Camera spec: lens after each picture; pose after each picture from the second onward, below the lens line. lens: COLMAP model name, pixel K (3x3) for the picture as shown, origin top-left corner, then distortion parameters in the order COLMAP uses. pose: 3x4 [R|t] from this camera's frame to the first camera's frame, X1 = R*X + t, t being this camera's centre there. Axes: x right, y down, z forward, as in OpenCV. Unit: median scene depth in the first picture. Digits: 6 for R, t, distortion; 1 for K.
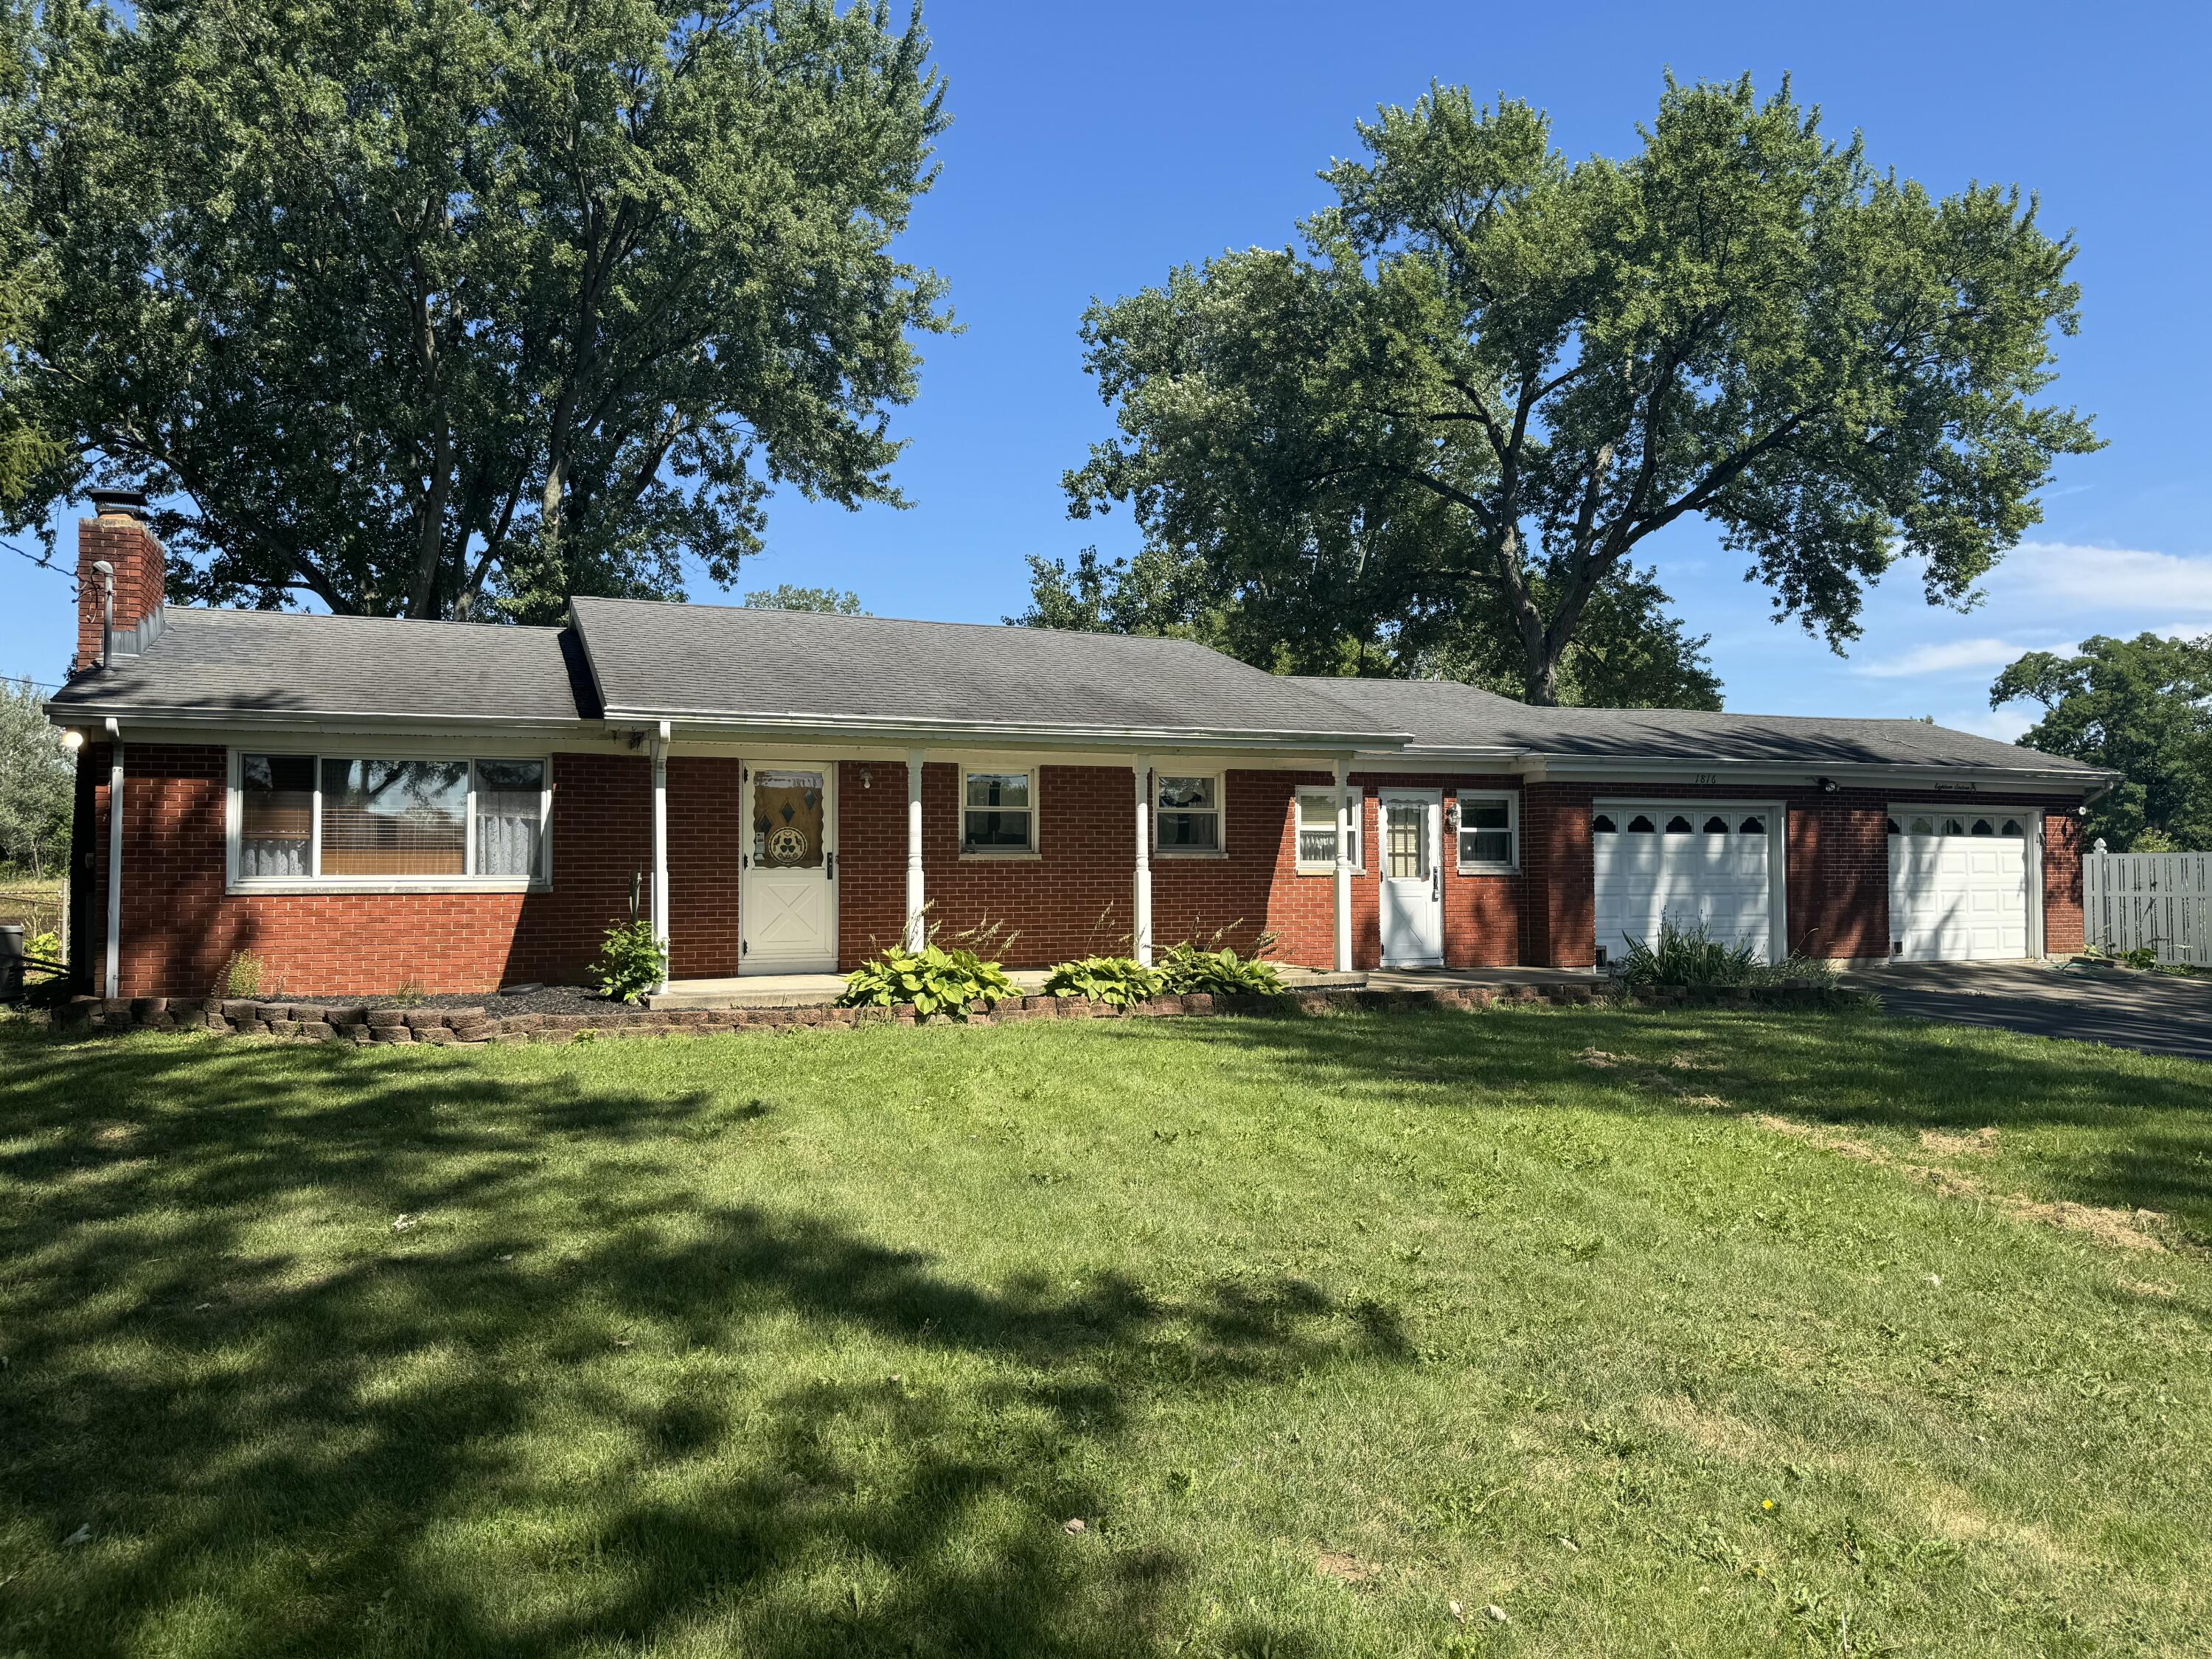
lens RADIAL K [[1547.1, 0, 1103.9], [0, 1547.1, 827.8], [0, 0, 1]] dist [0.009548, -0.000435]
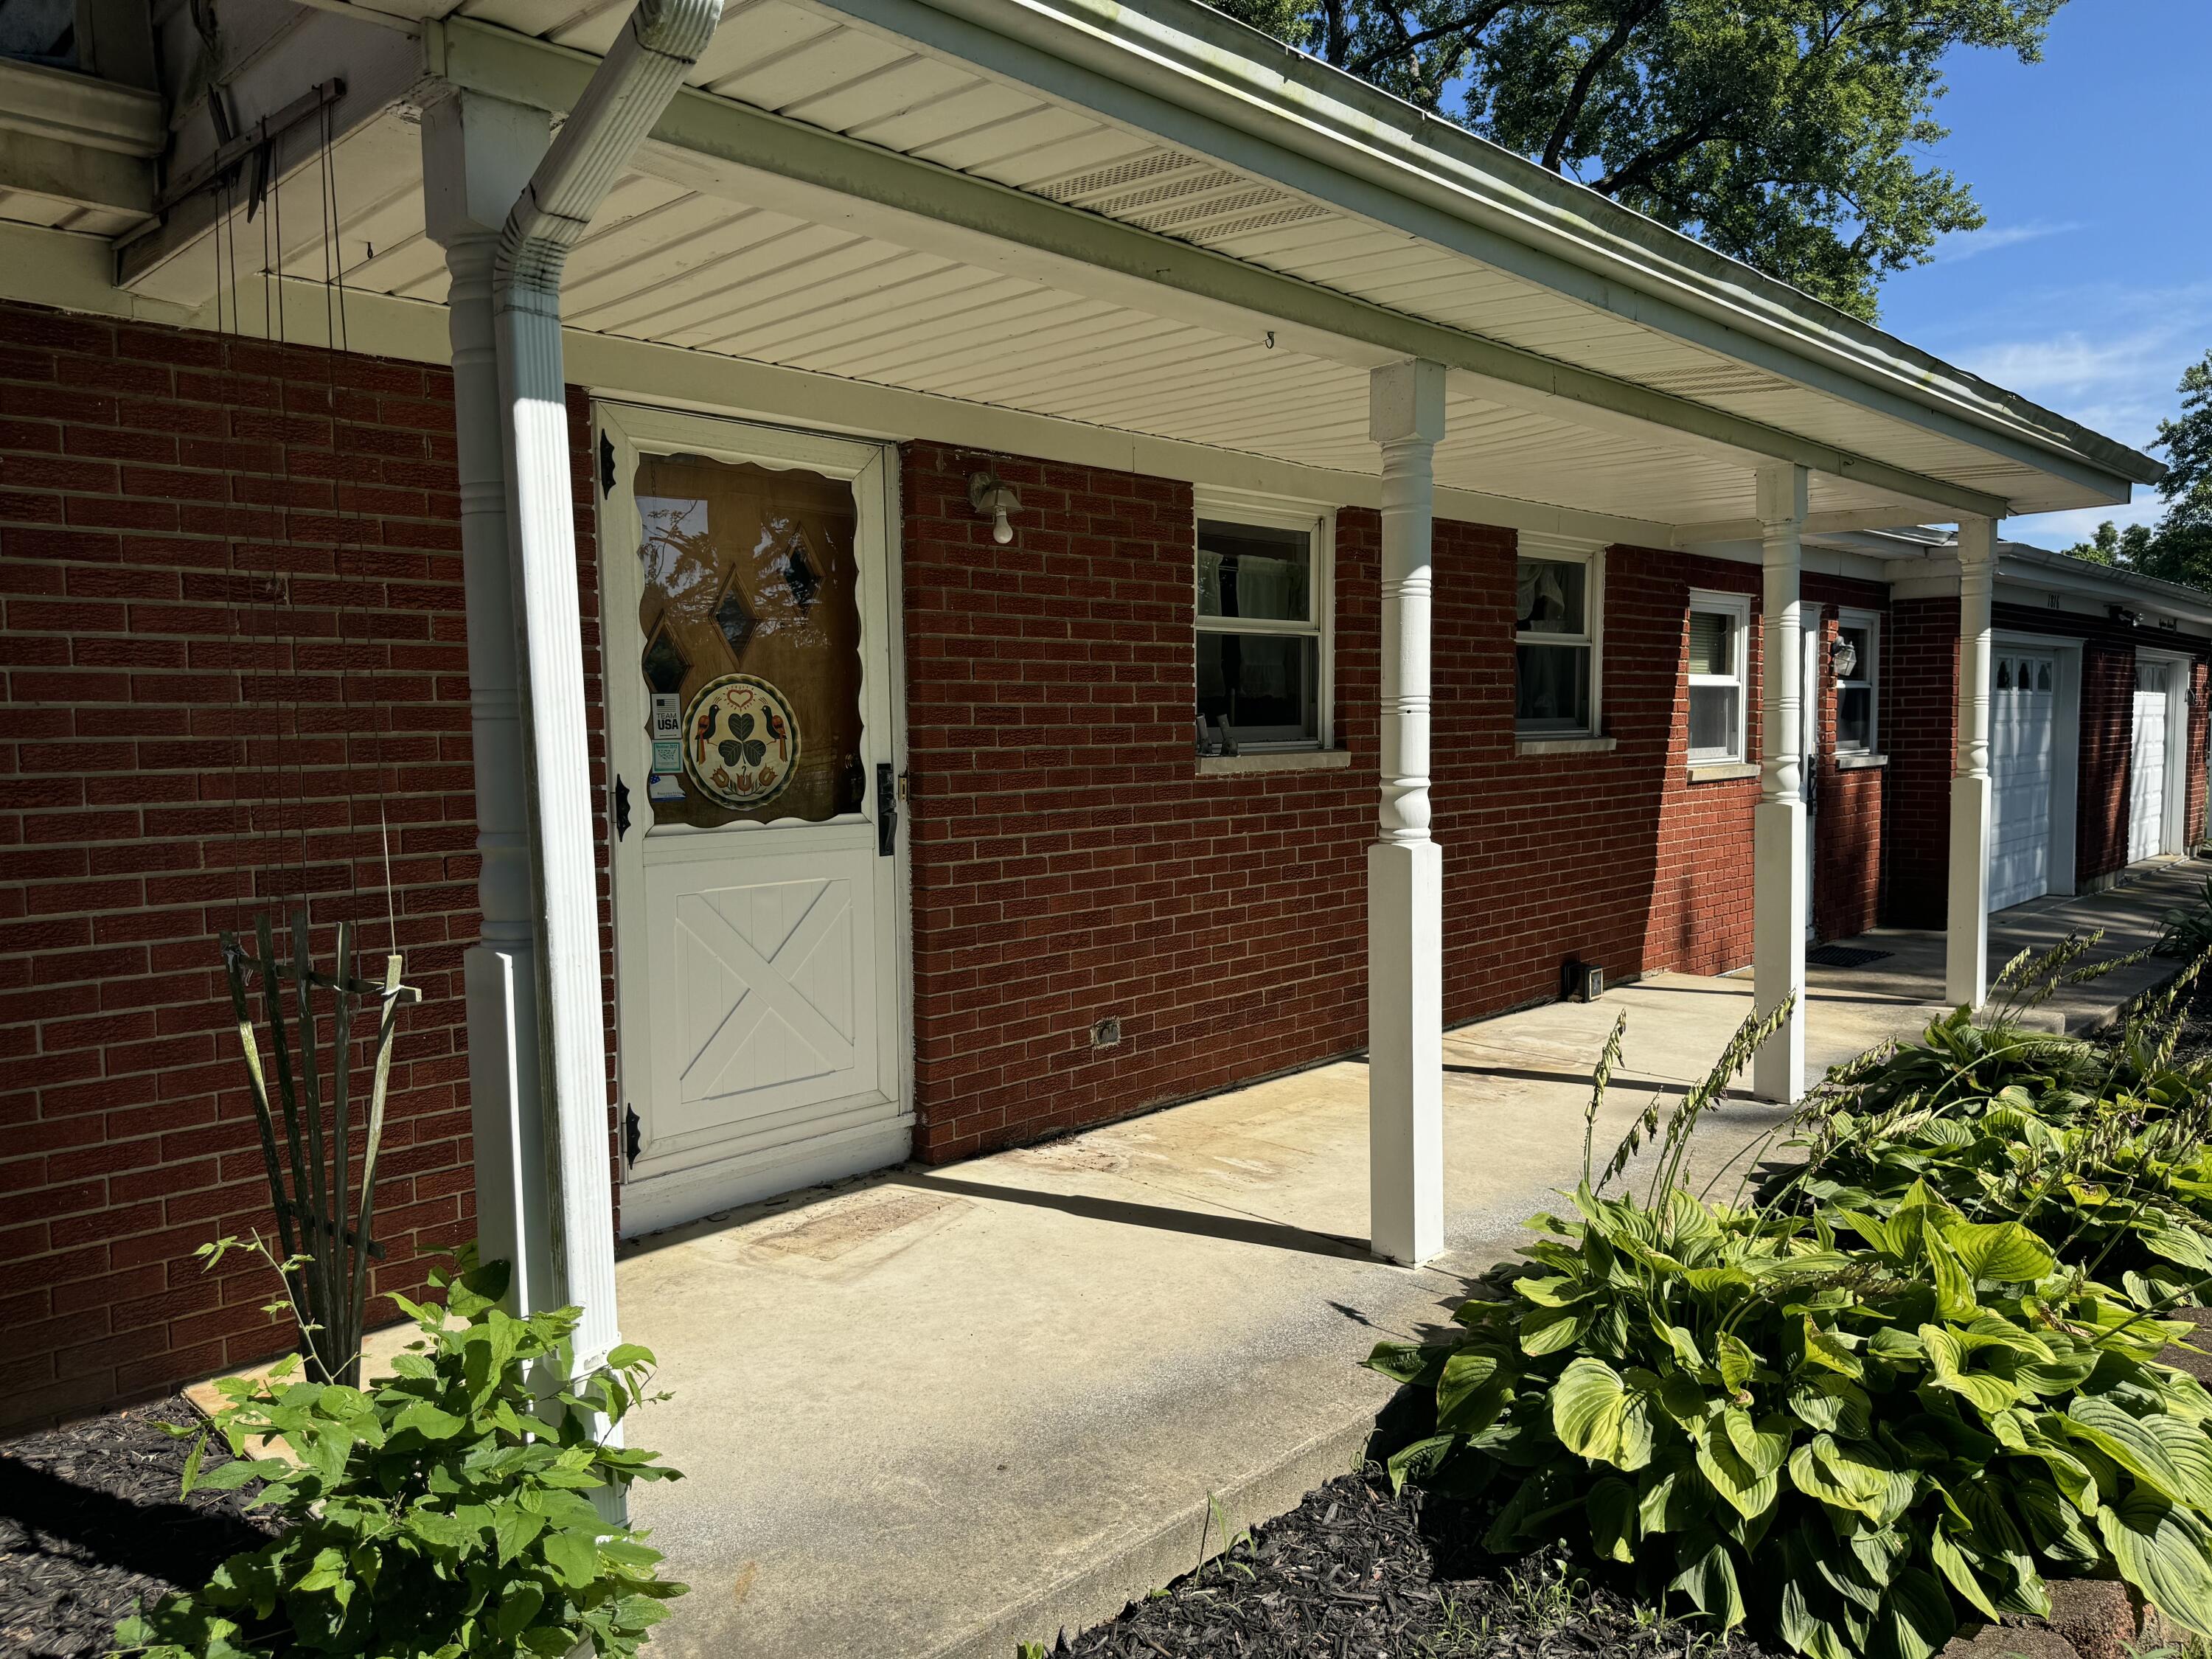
lens RADIAL K [[1547.1, 0, 1108.6], [0, 1547.1, 827.0], [0, 0, 1]] dist [0.009548, -0.000435]
pose [[0.915658, -0.034380, 0.400485, -0.254801], [-0.005982, 0.995060, 0.099098, -0.001020], [-0.401913, -0.093136, 0.910929, 0.718690]]
